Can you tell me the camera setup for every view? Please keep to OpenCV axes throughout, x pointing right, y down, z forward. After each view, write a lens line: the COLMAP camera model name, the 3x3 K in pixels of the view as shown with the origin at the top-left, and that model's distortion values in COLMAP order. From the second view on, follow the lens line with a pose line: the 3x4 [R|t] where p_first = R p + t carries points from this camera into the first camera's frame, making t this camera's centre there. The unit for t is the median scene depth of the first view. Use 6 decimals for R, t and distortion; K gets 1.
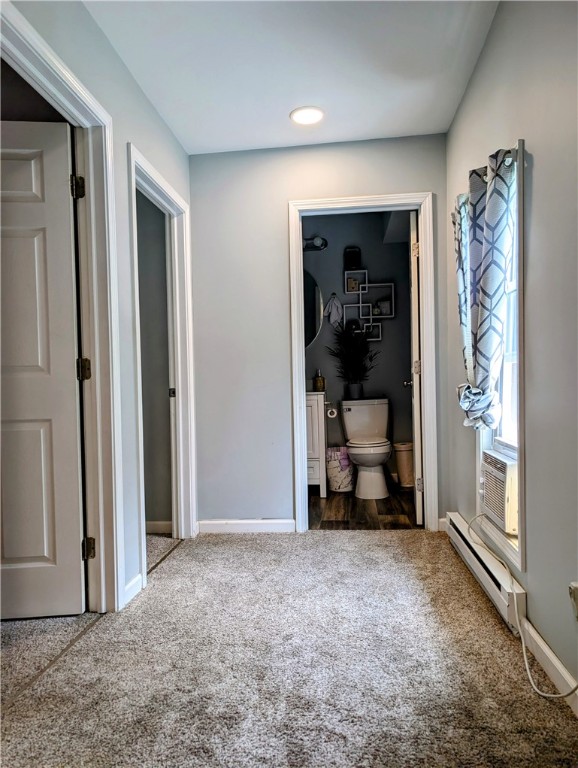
lens RADIAL K [[547.0, 0, 289.6], [0, 547.0, 385.8], [0, 0, 1]] dist [-0.002571, 0.008124]
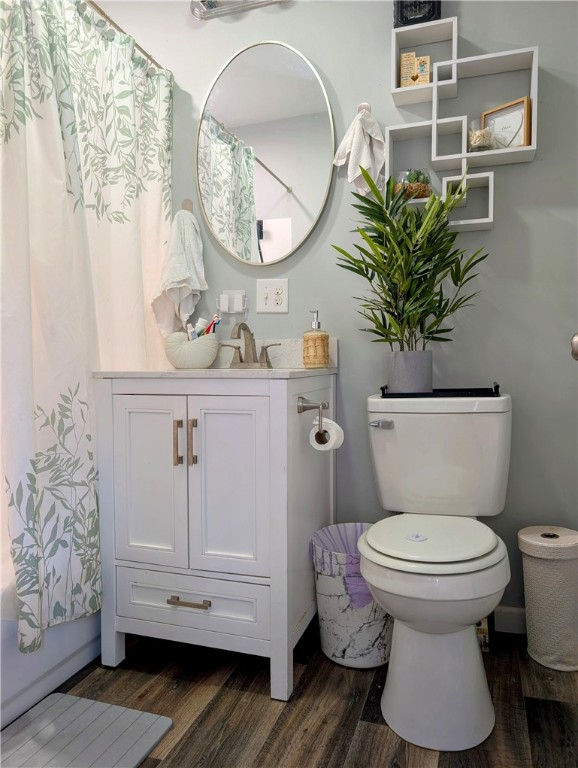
lens RADIAL K [[547.0, 0, 290.1], [0, 547.0, 383.5], [0, 0, 1]] dist [-0.002571, 0.008124]
pose [[0.971708, 0.029292, -0.234362, 0.128011], [-0.021275, 0.999101, 0.036667, 0.005990], [0.235225, -0.030644, 0.971458, 0.640691]]
